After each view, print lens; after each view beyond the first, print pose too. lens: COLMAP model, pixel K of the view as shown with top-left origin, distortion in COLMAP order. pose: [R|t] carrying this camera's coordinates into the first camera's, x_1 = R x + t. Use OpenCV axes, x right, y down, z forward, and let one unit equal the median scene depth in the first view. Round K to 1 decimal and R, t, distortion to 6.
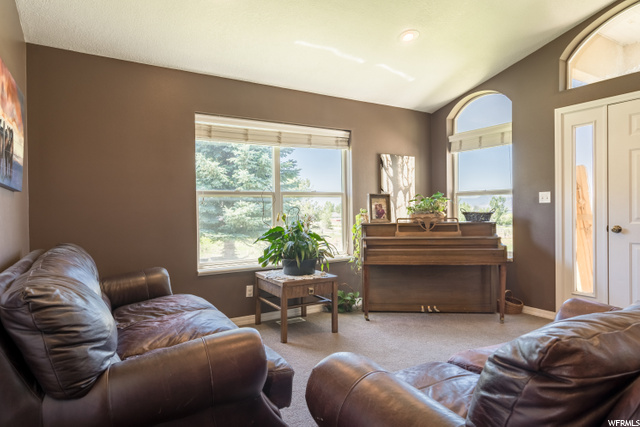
lens RADIAL K [[393.8, 0, 320.3], [0, 393.8, 209.9], [0, 0, 1]] dist [0.005087, 0.001686]
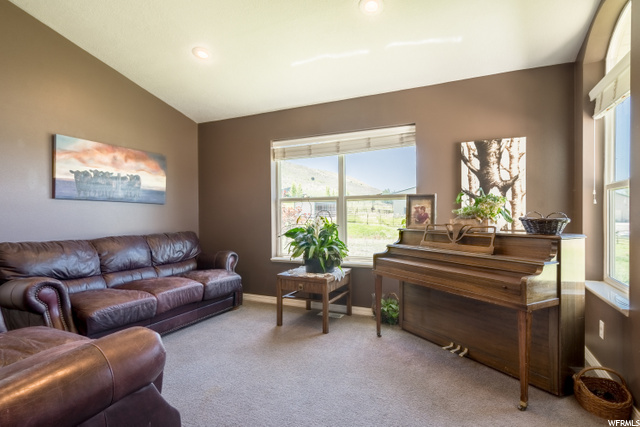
lens RADIAL K [[346.9, 0, 320.0], [0, 346.9, 216.6], [0, 0, 1]] dist [0.004145, 0.000458]
pose [[0.529130, 0.011402, -0.848464, 0.660870], [0.000443, 0.999906, 0.013713, -0.003790], [0.848541, -0.007632, 0.529075, 0.429048]]
